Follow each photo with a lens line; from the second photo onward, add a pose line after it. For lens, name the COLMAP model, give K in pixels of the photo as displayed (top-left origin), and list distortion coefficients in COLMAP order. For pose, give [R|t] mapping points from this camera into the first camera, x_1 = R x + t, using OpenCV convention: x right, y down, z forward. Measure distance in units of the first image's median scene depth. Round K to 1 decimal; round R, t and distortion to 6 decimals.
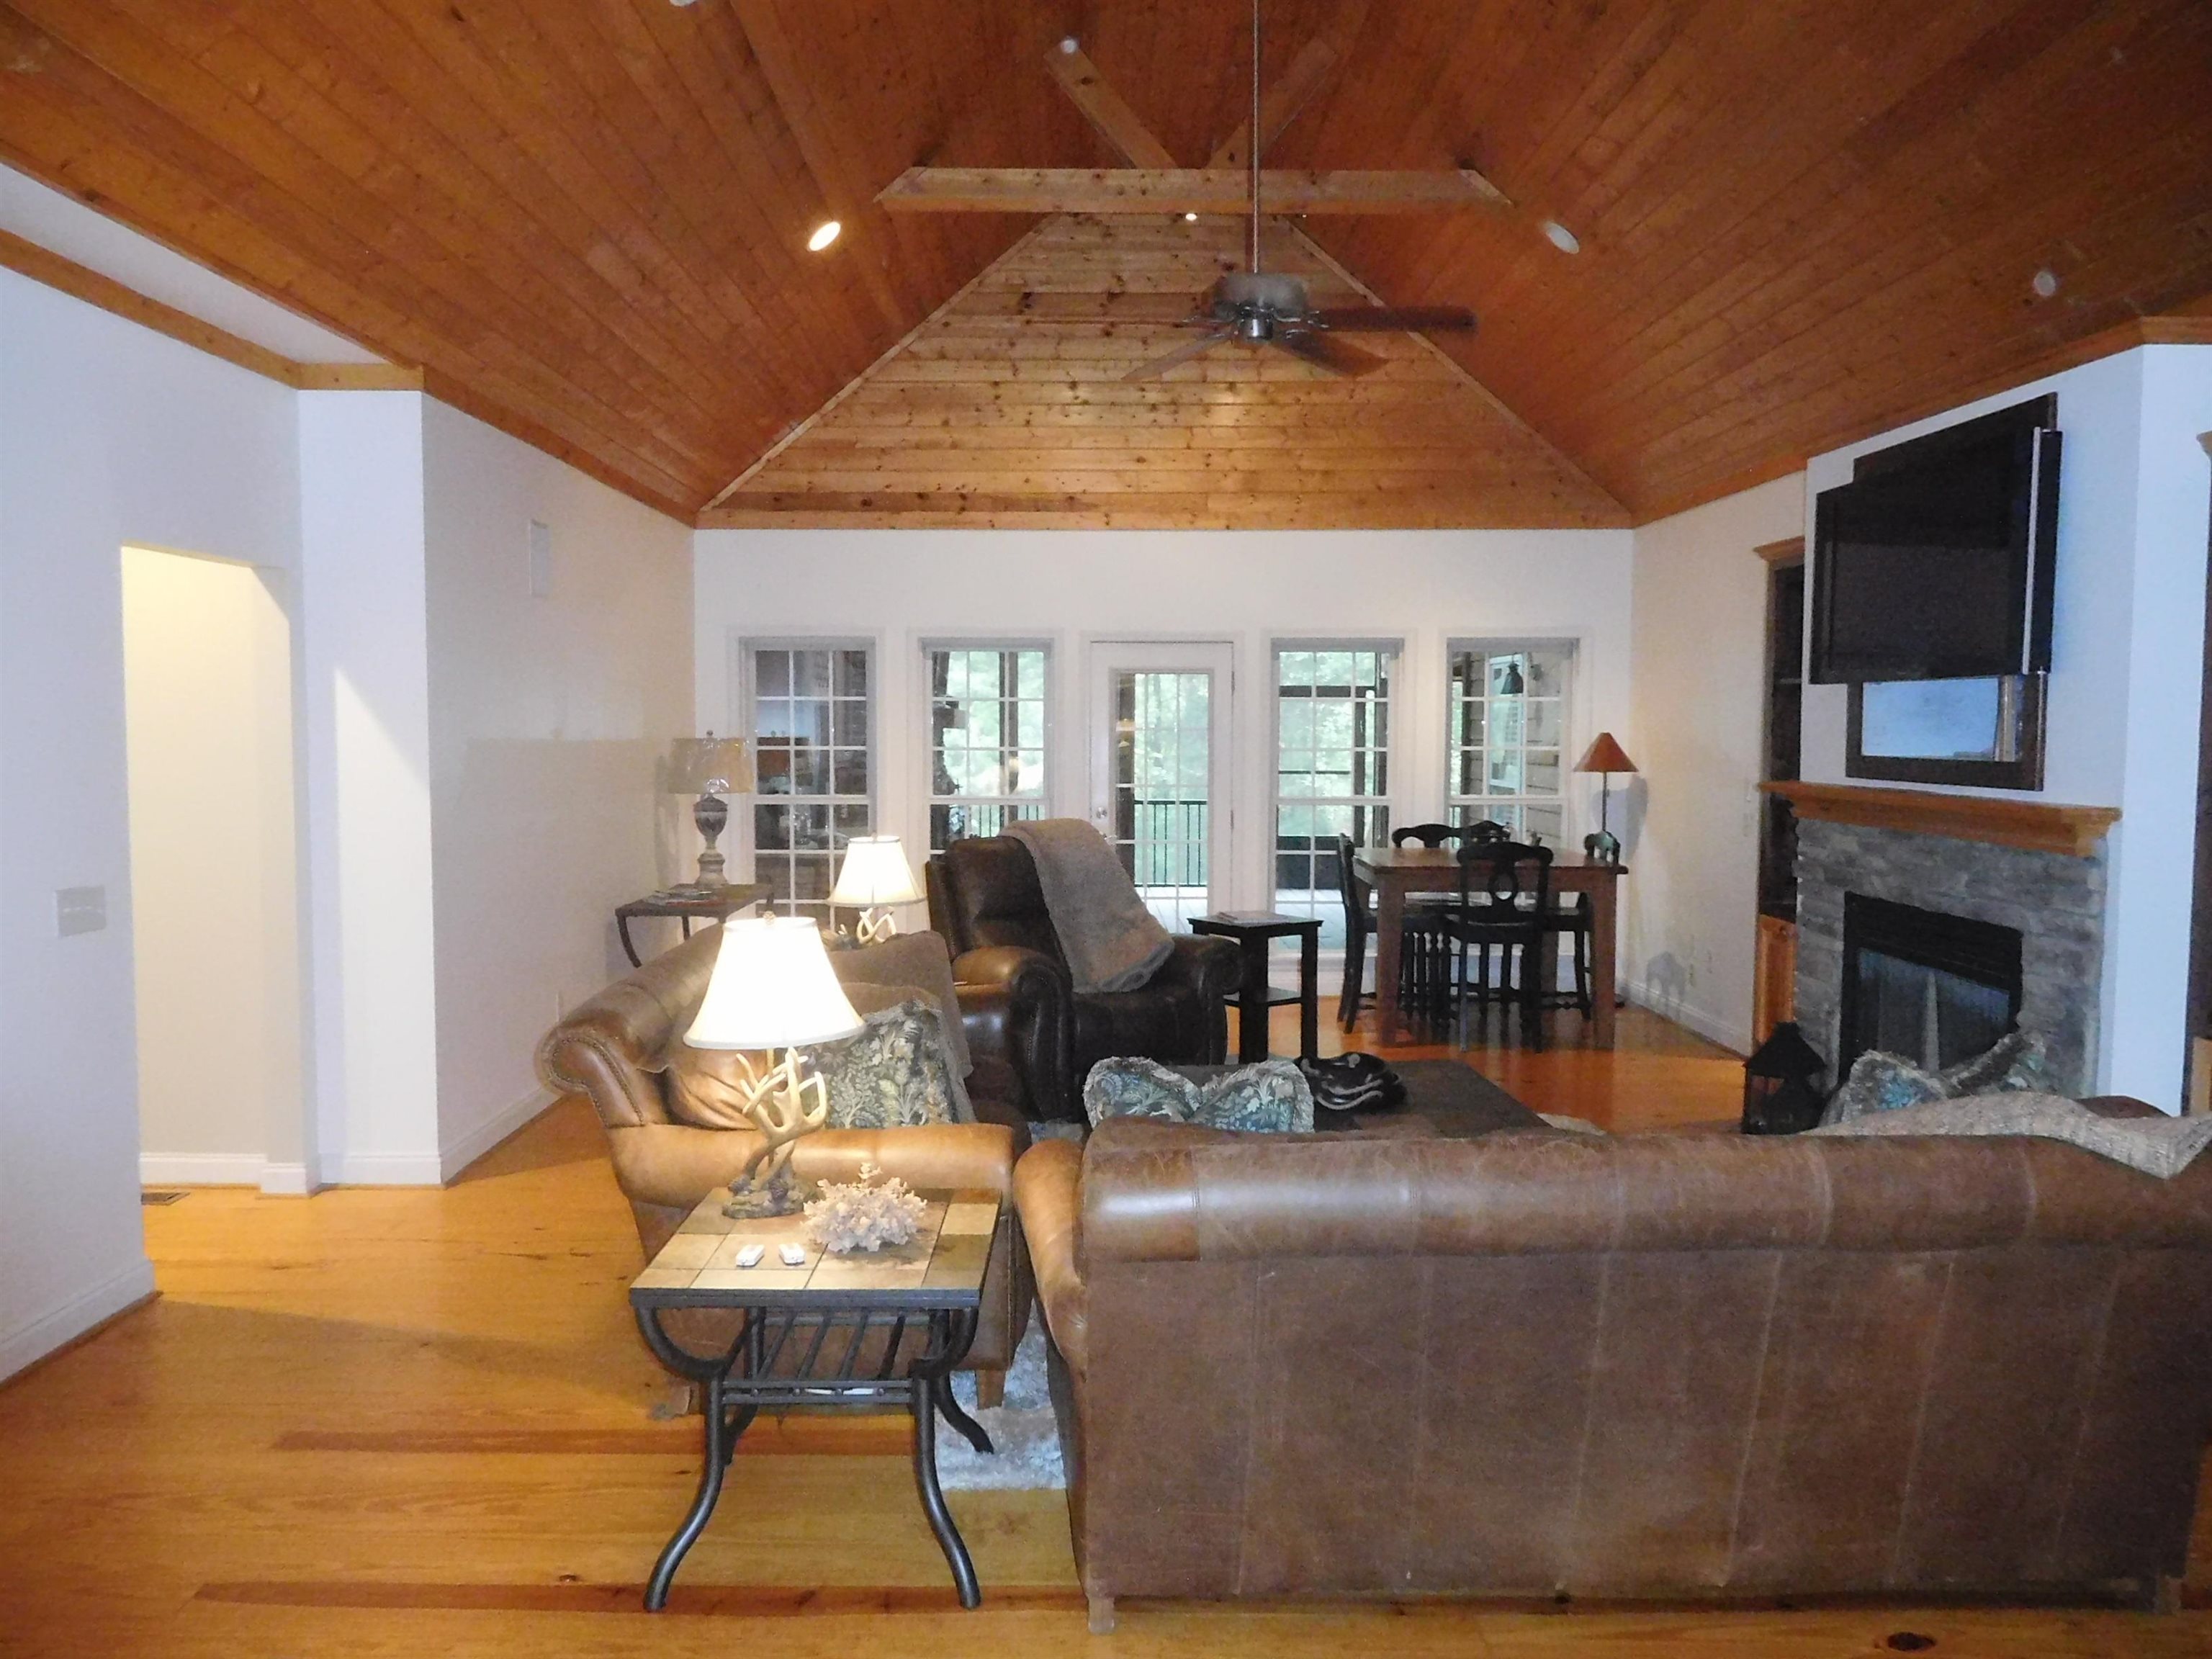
lens RADIAL K [[1638.9, 0, 1105.3], [0, 1638.9, 831.9], [0, 0, 1]] dist [-0.022920, -0.001541]
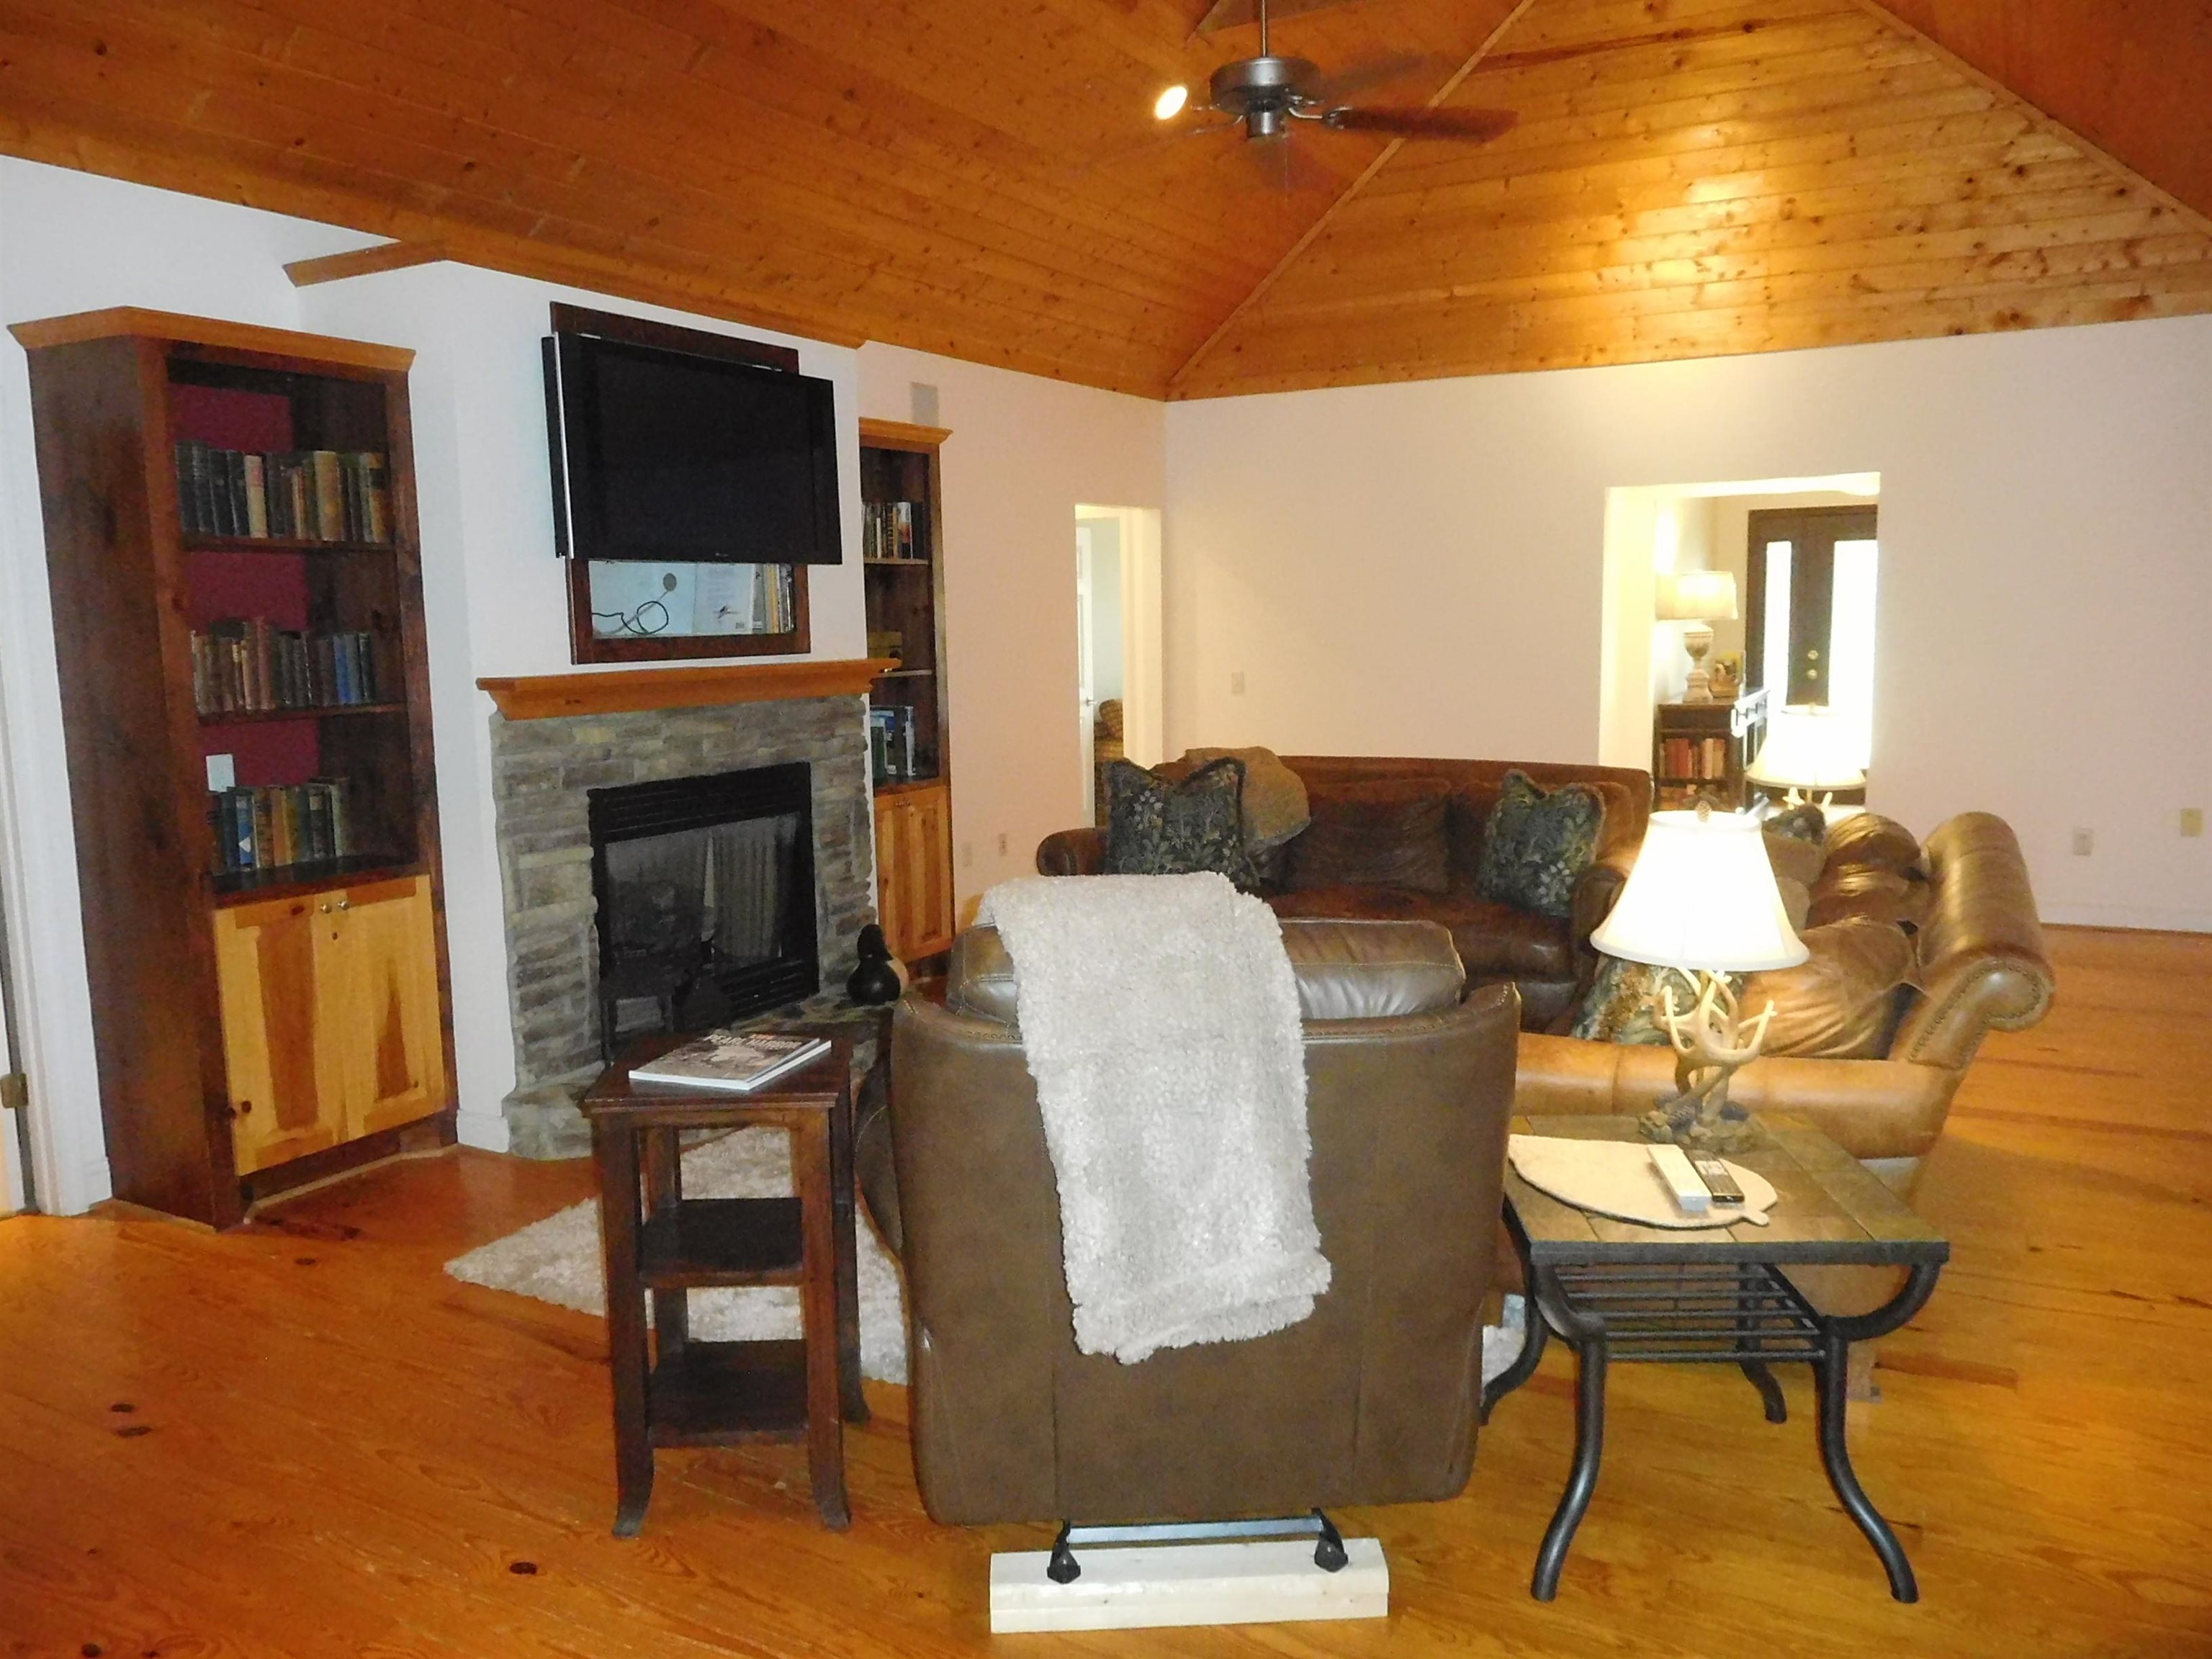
lens RADIAL K [[1638.9, 0, 1108.0], [0, 1638.9, 829.0], [0, 0, 1]] dist [-0.022920, -0.001541]
pose [[-0.884931, -0.047323, 0.463311, -0.246295], [0.045688, 0.981204, 0.187487, -0.112122], [-0.463475, 0.187081, -0.866136, 1.878265]]
